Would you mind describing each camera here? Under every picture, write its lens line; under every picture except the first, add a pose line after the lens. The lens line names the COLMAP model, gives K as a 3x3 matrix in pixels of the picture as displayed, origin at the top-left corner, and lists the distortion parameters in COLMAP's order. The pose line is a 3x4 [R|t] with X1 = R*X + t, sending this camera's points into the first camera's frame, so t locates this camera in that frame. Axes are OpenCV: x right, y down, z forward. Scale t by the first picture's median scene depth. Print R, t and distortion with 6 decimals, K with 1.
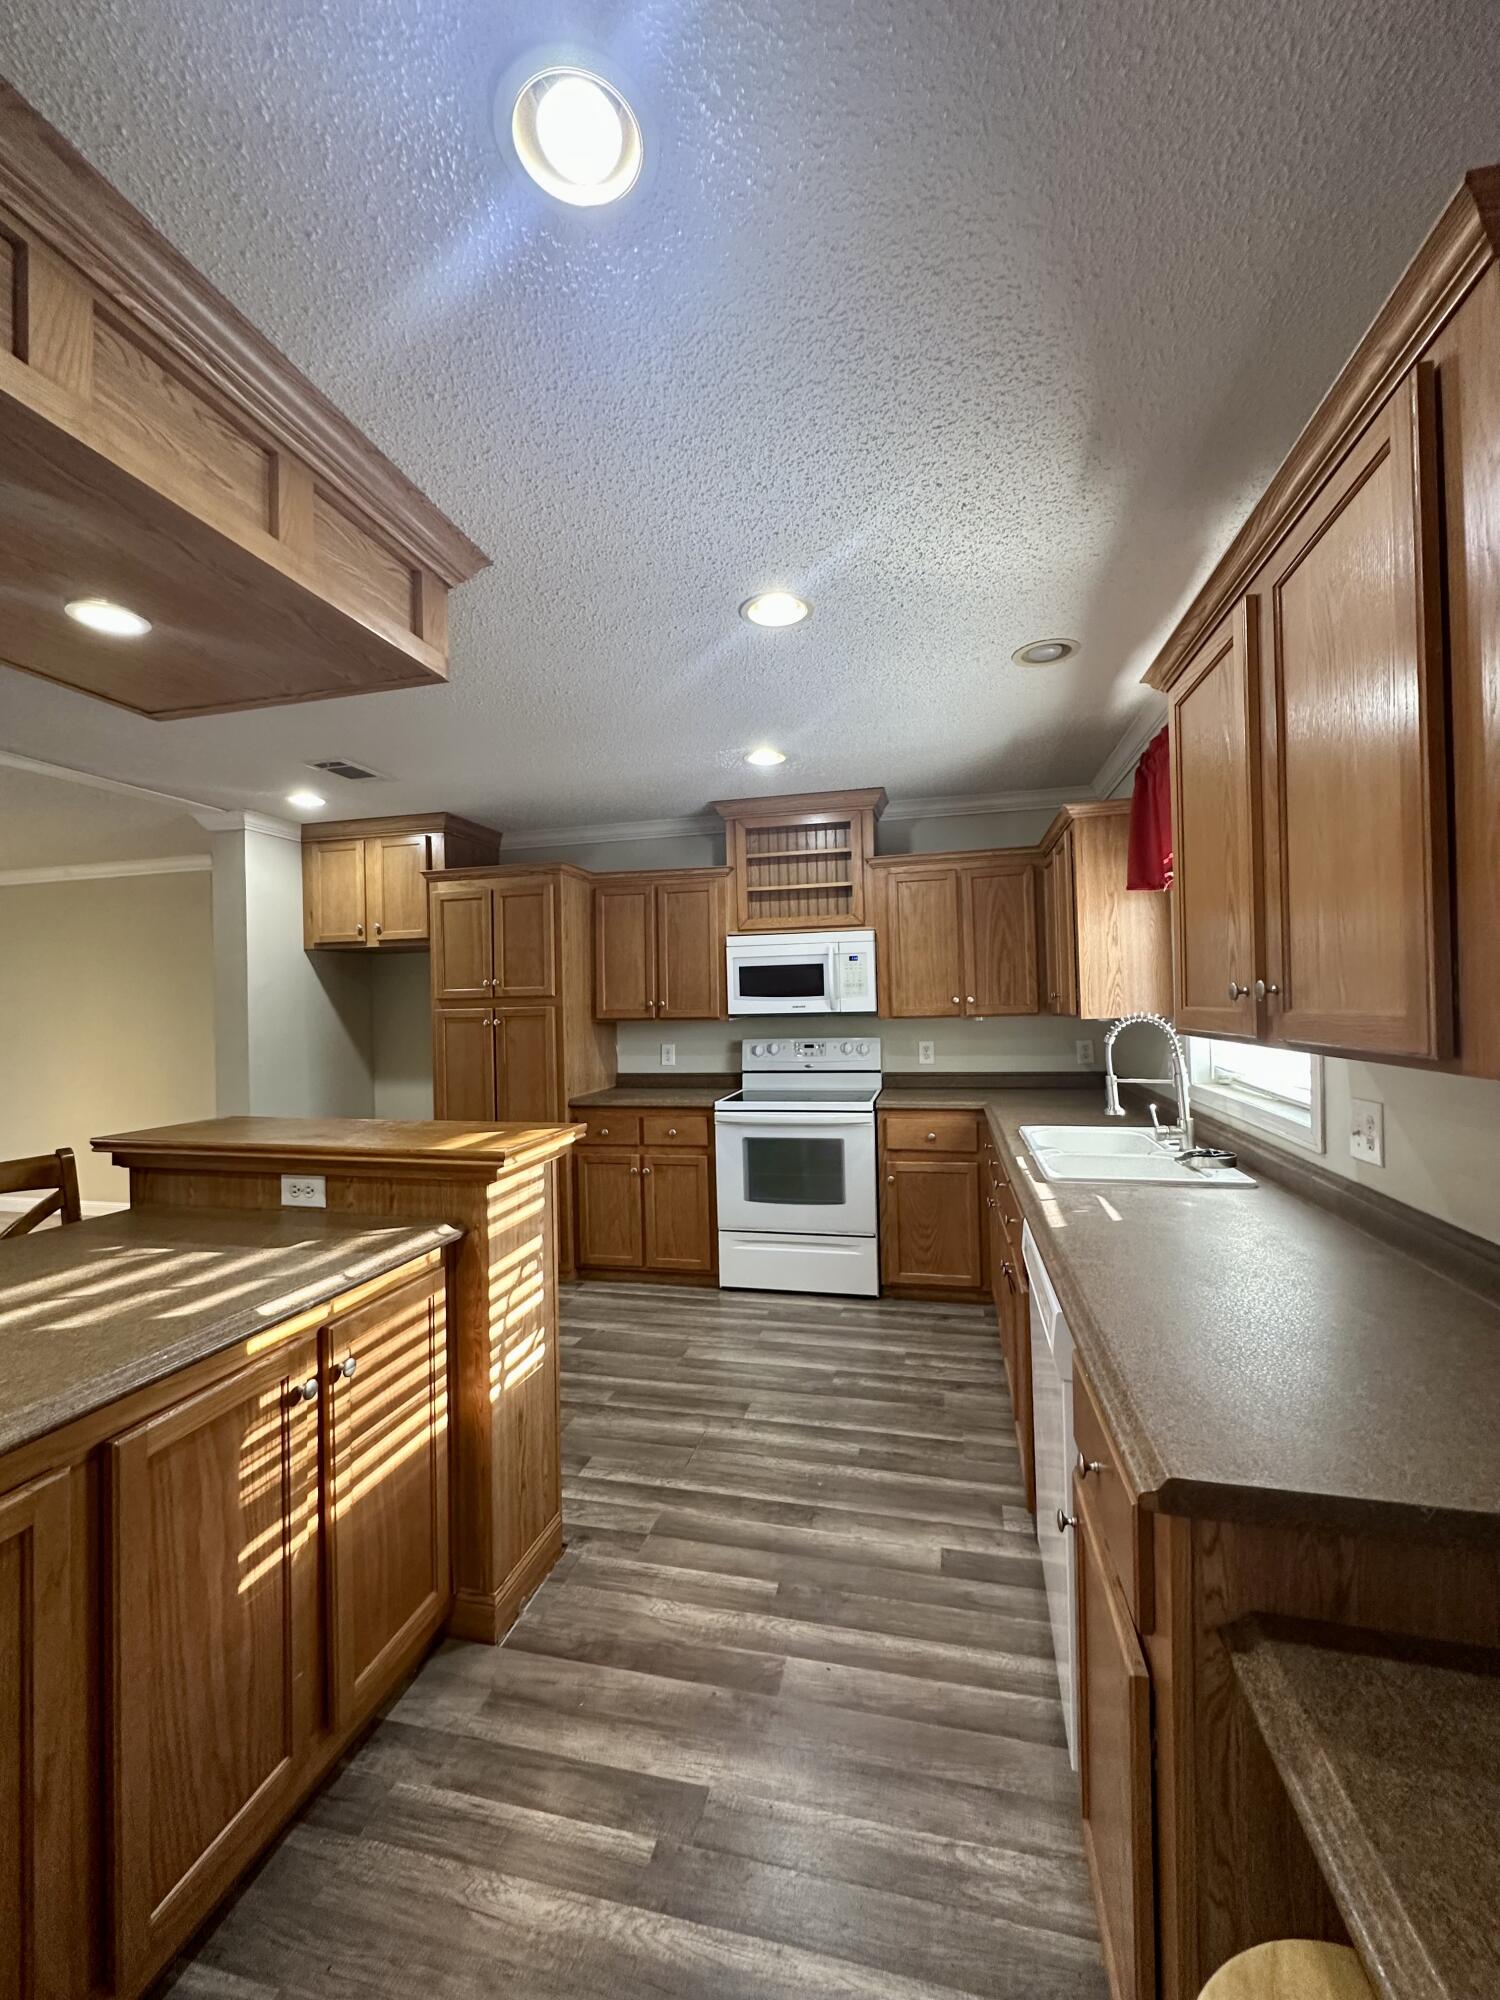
lens RADIAL K [[799.4, 0, 749.5], [0, 799.4, 998.0], [0, 0, 1]] dist [-0.002636, 0.000992]
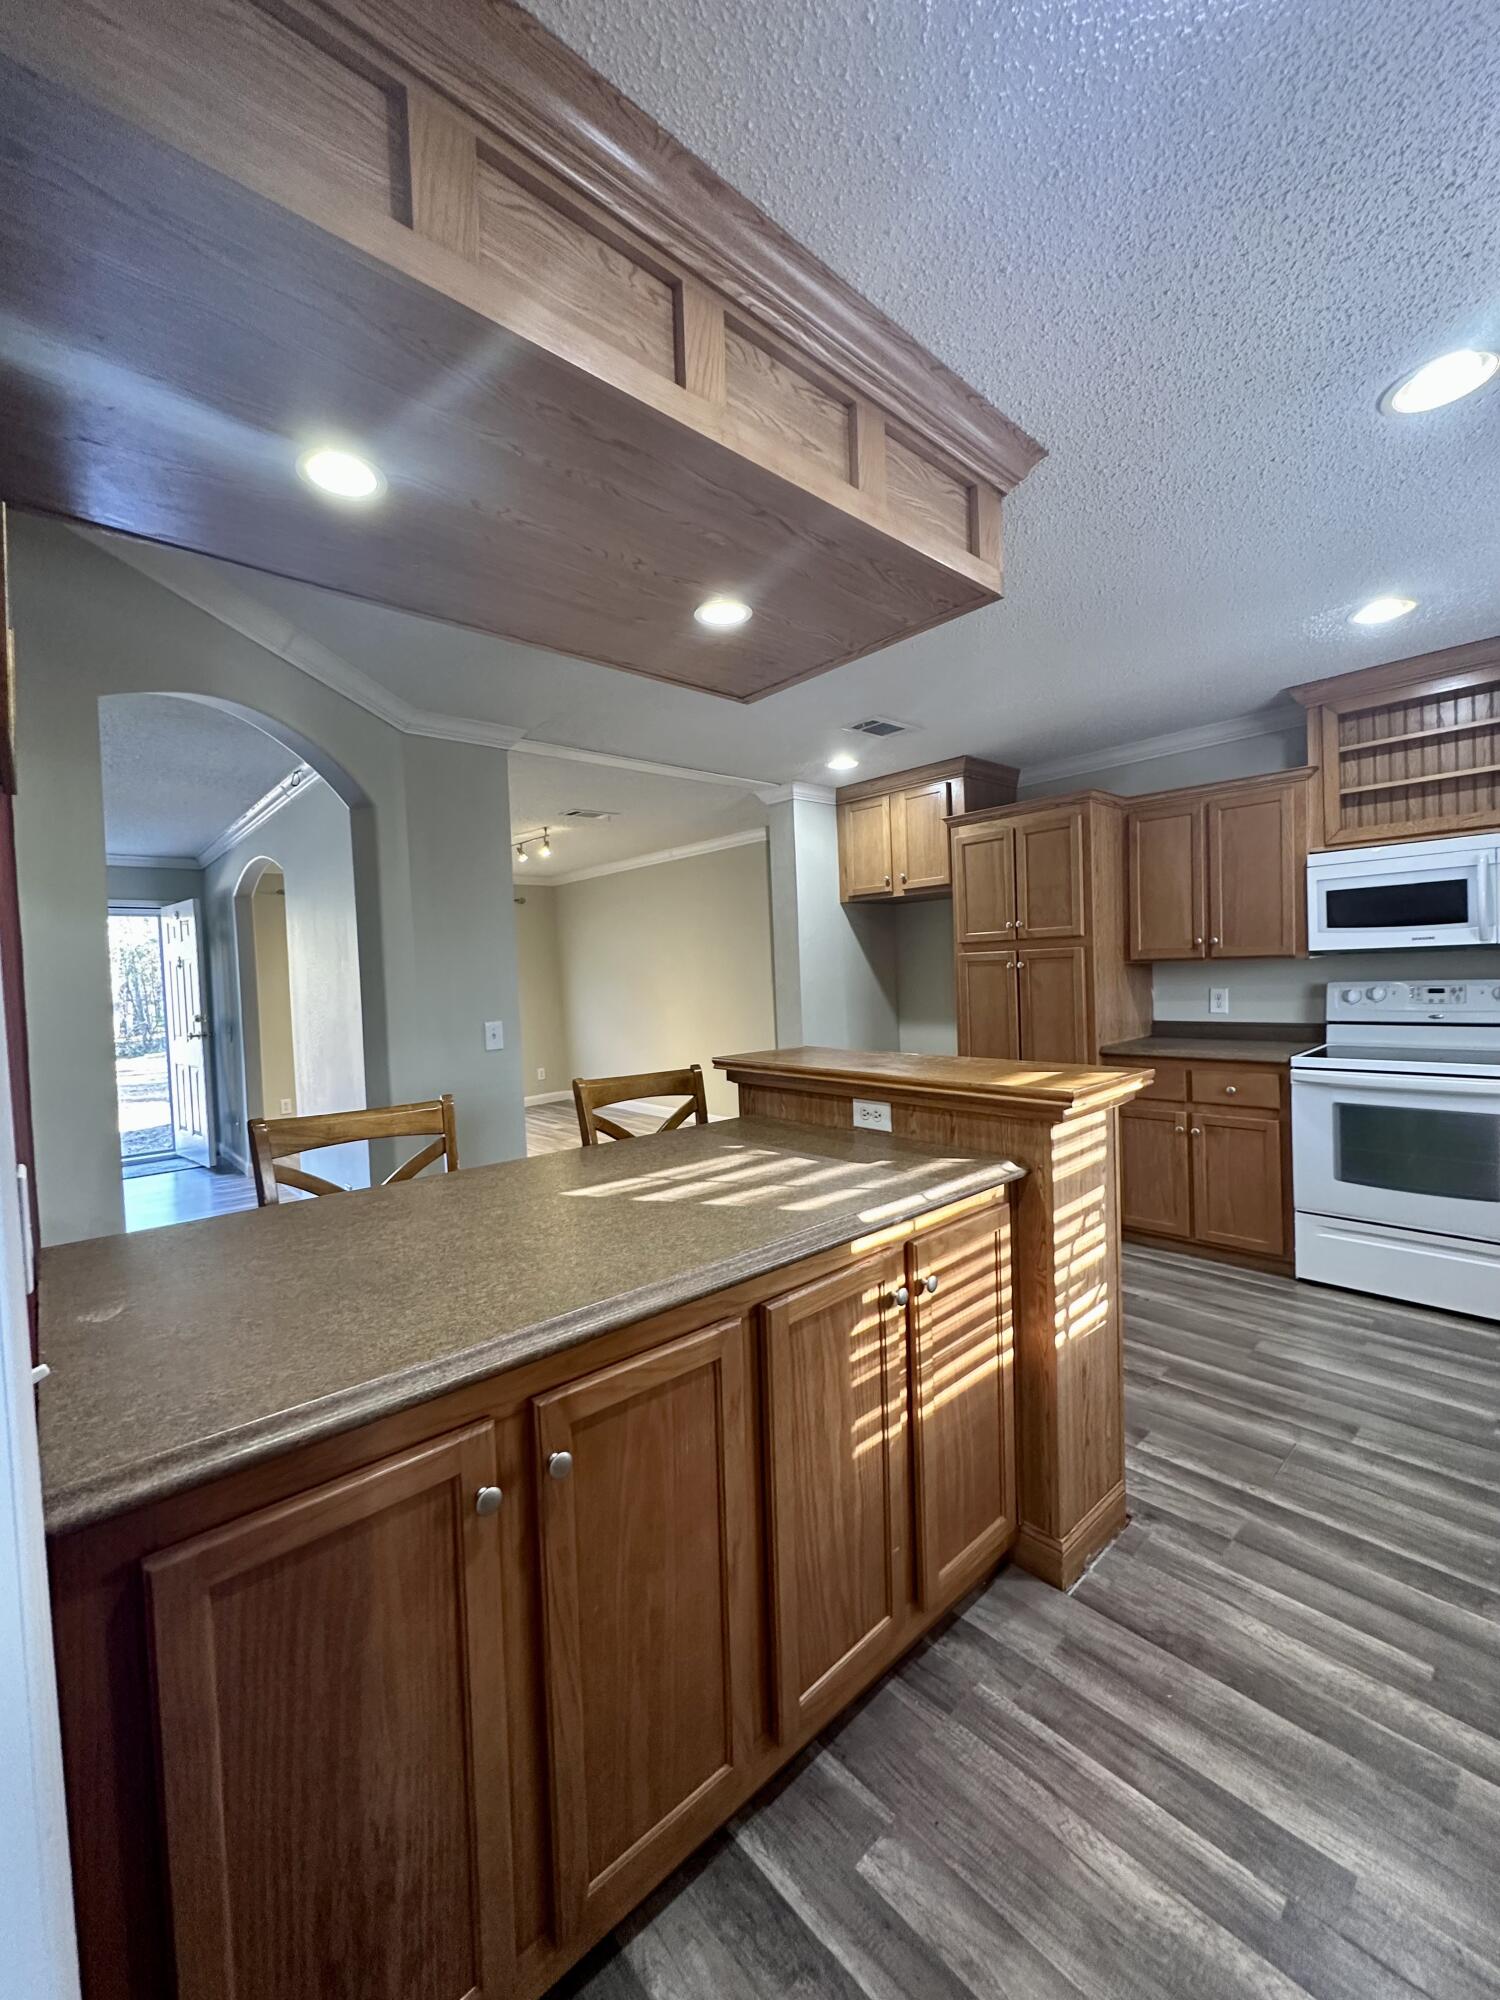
lens RADIAL K [[799.4, 0, 750.6], [0, 799.4, 996.8], [0, 0, 1]] dist [-0.002636, 0.000992]
pose [[0.825892, 0.007518, -0.563778, -0.058202], [0.027158, 0.998220, 0.053096, 0.013168], [0.563173, -0.059163, 0.824218, 0.013238]]
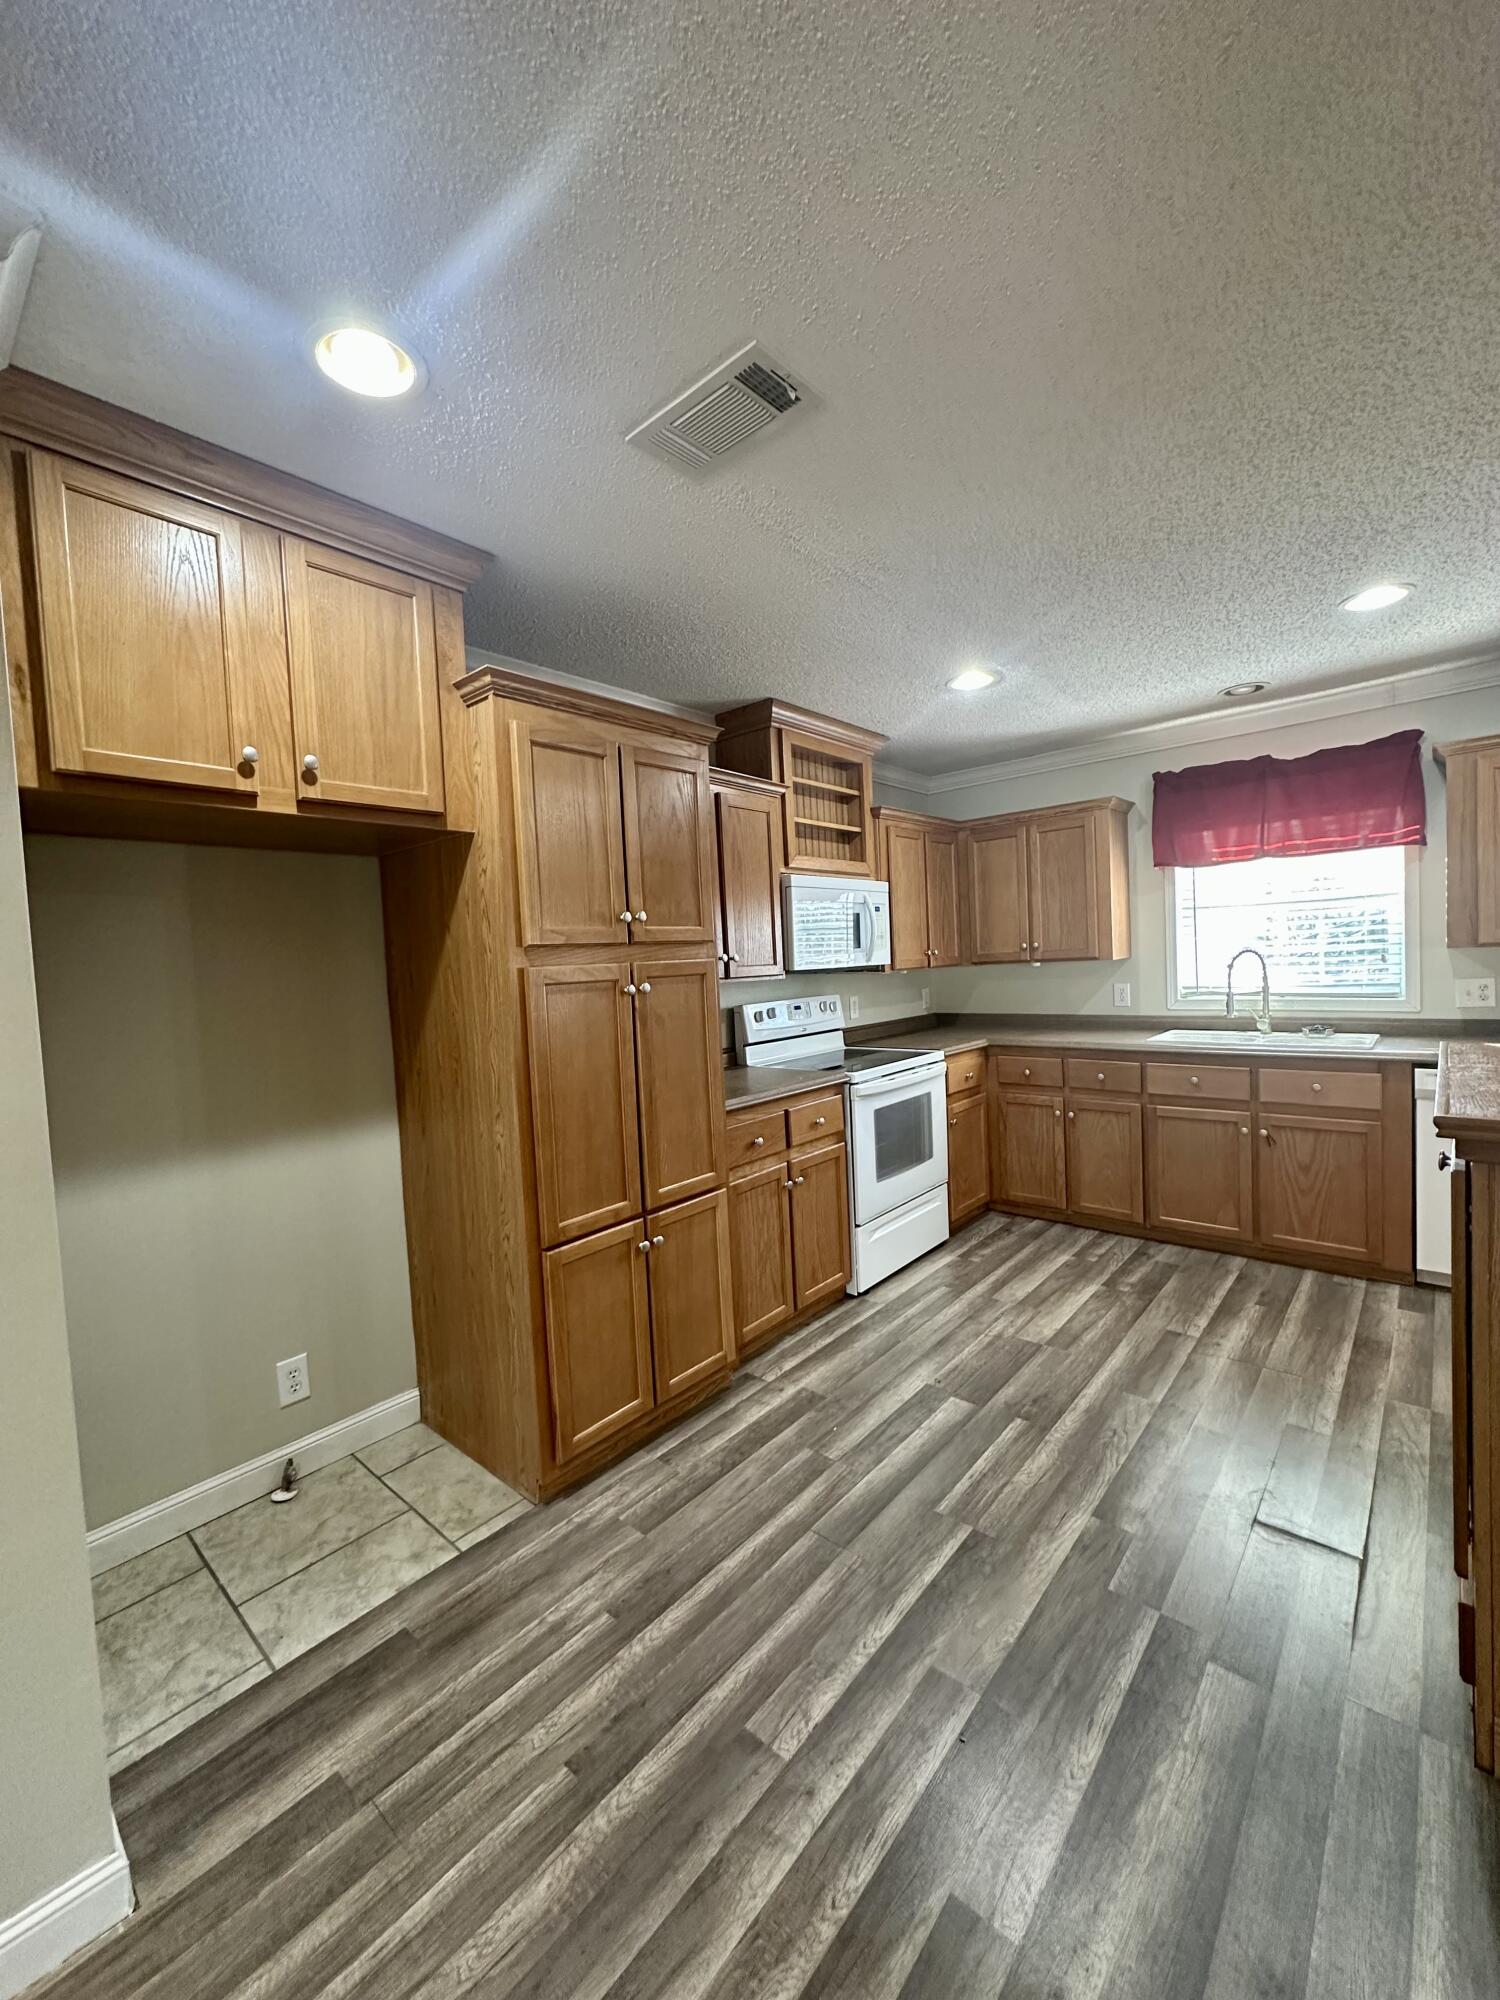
lens RADIAL K [[799.4, 0, 756.0], [0, 799.4, 989.5], [0, 0, 1]] dist [-0.002636, 0.000992]
pose [[0.459346, -0.030774, 0.887724, -1.183702], [0.029504, 0.999377, 0.019378, 0.035587], [-0.887767, 0.017290, 0.459968, 1.026165]]
